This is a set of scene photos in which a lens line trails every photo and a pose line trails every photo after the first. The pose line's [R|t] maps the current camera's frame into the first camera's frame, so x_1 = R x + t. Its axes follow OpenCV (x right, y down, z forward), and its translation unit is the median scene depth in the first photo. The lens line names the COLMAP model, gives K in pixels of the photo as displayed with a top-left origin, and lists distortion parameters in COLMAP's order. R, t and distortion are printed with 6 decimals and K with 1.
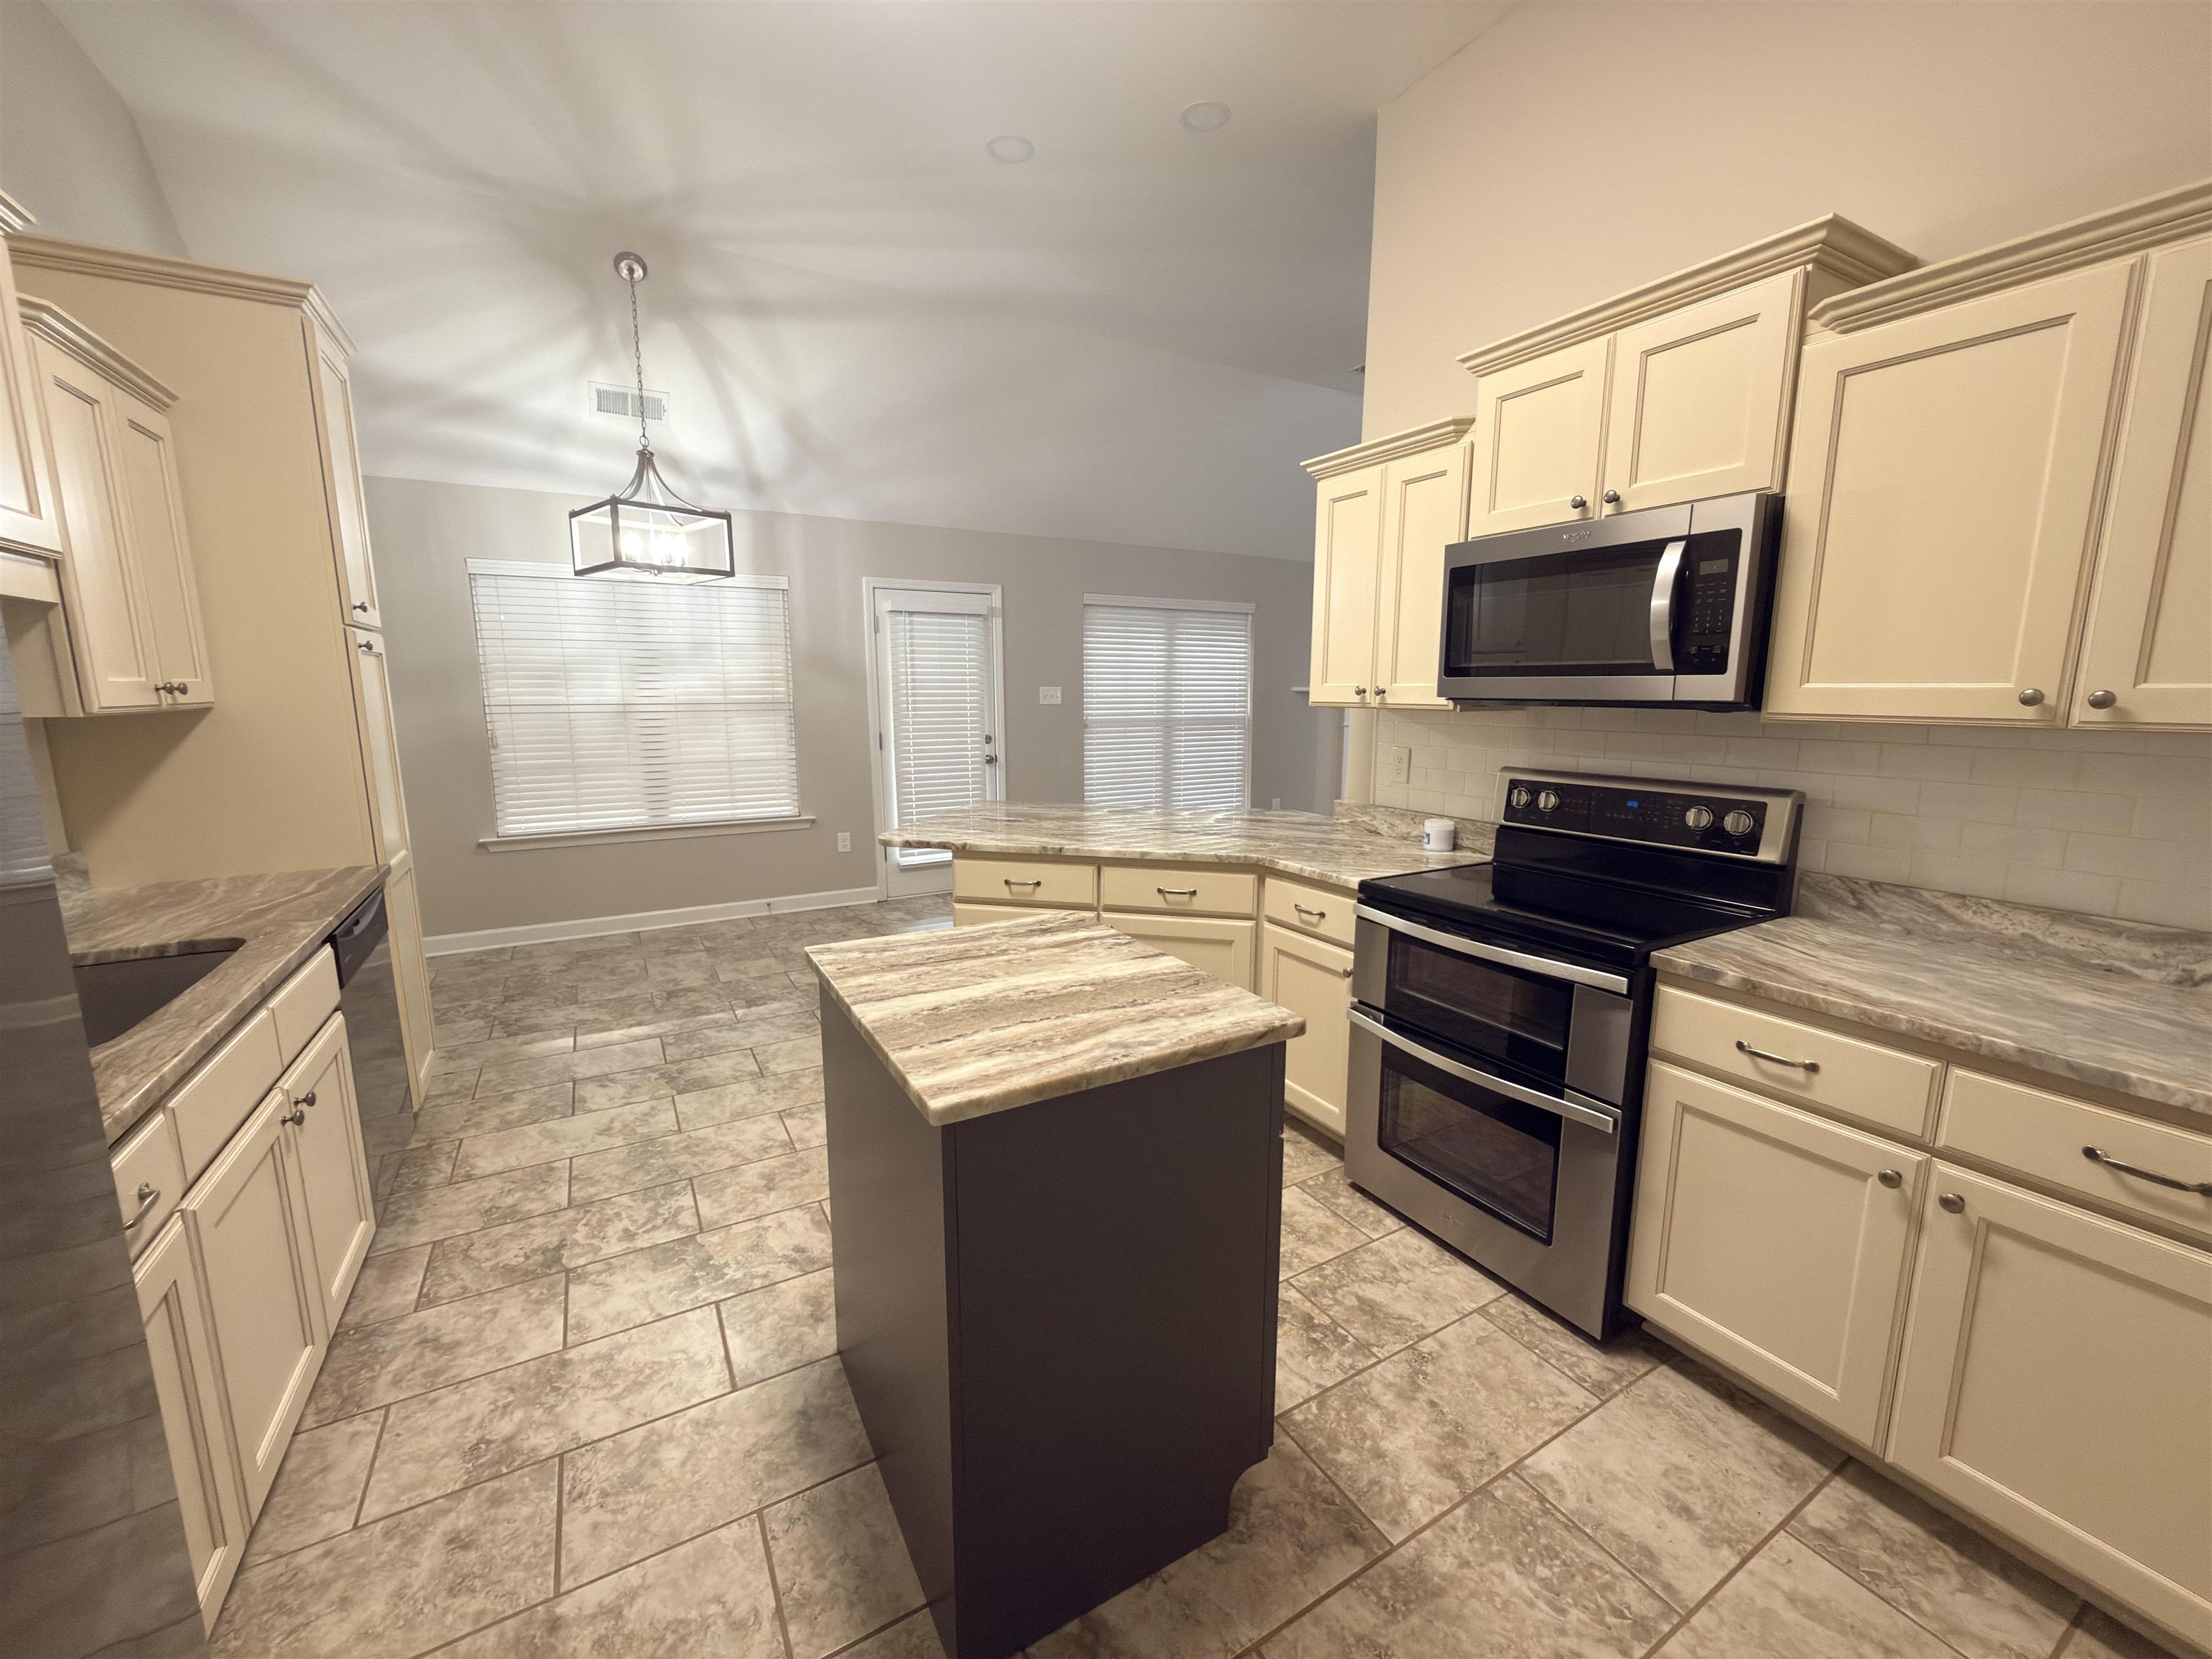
lens RADIAL K [[885.4, 0, 1111.4], [0, 885.4, 829.6], [0, 0, 1]] dist [0.003871, 0.000604]
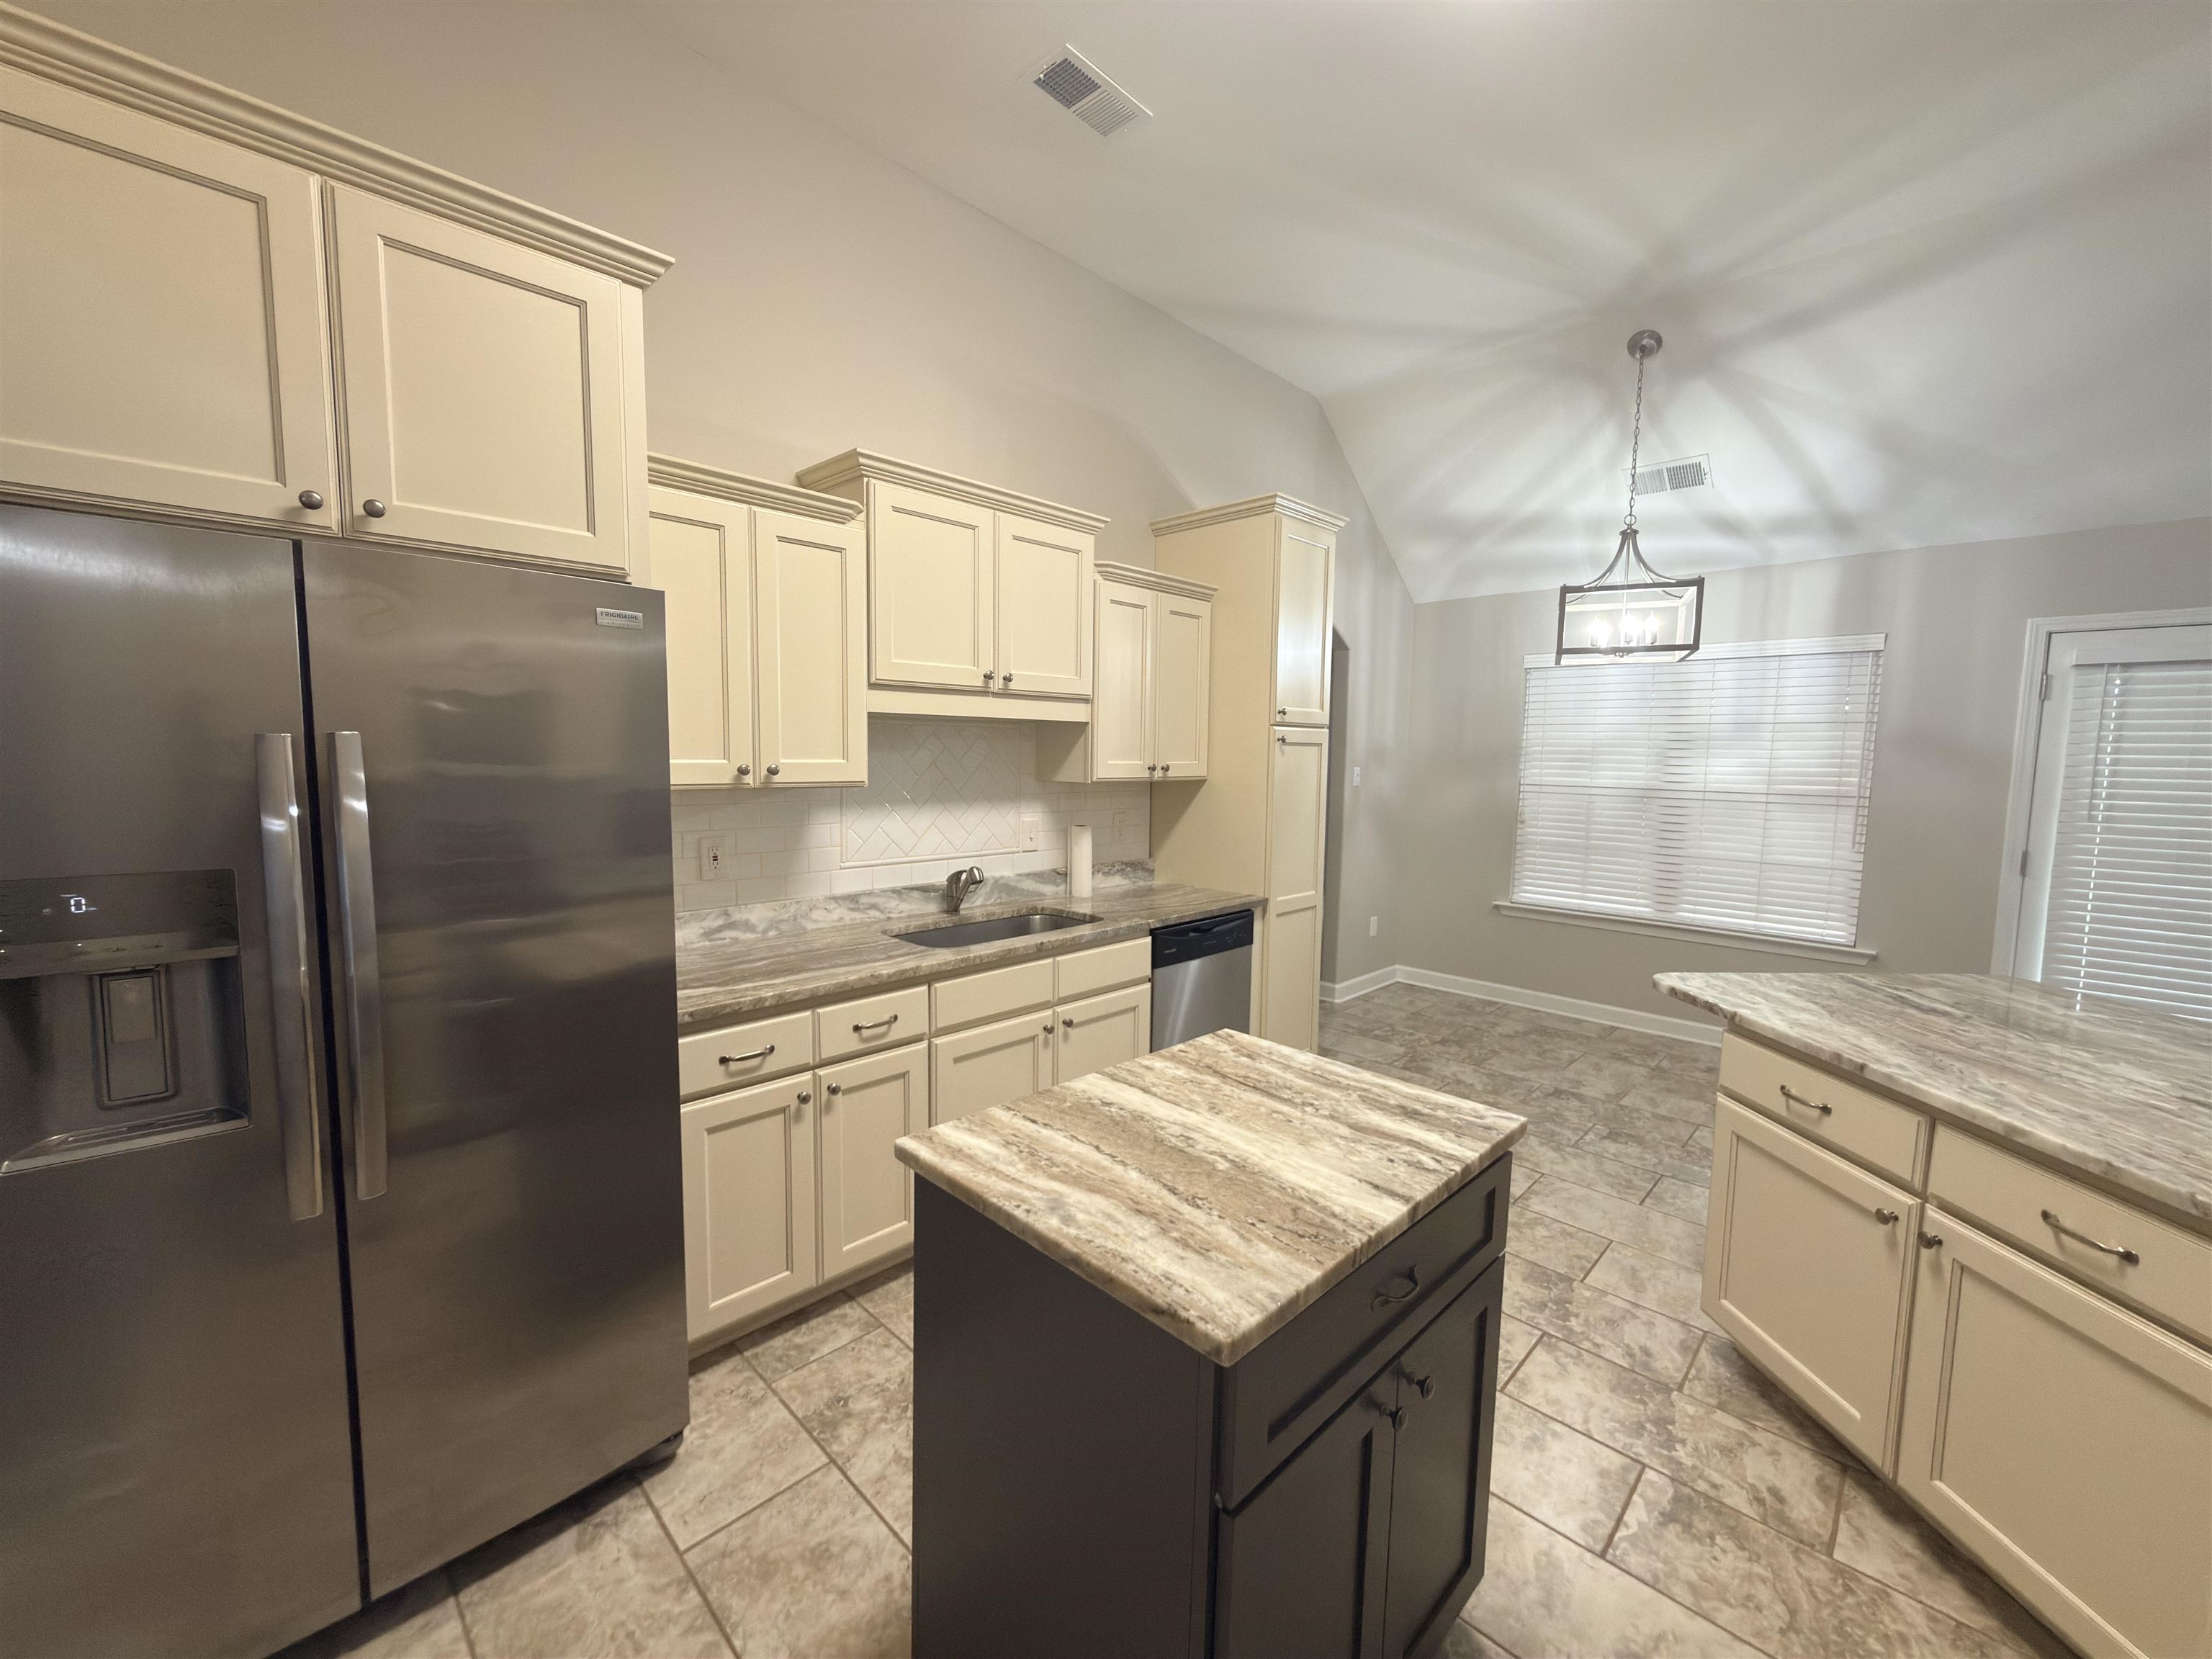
lens RADIAL K [[885.4, 0, 1103.8], [0, 885.4, 830.1], [0, 0, 1]] dist [0.003871, 0.000604]
pose [[0.264271, 0.093409, -0.959914, 0.287874], [-0.171913, 0.983922, 0.048416, -0.059591], [0.949003, 0.152227, 0.276080, 0.259097]]
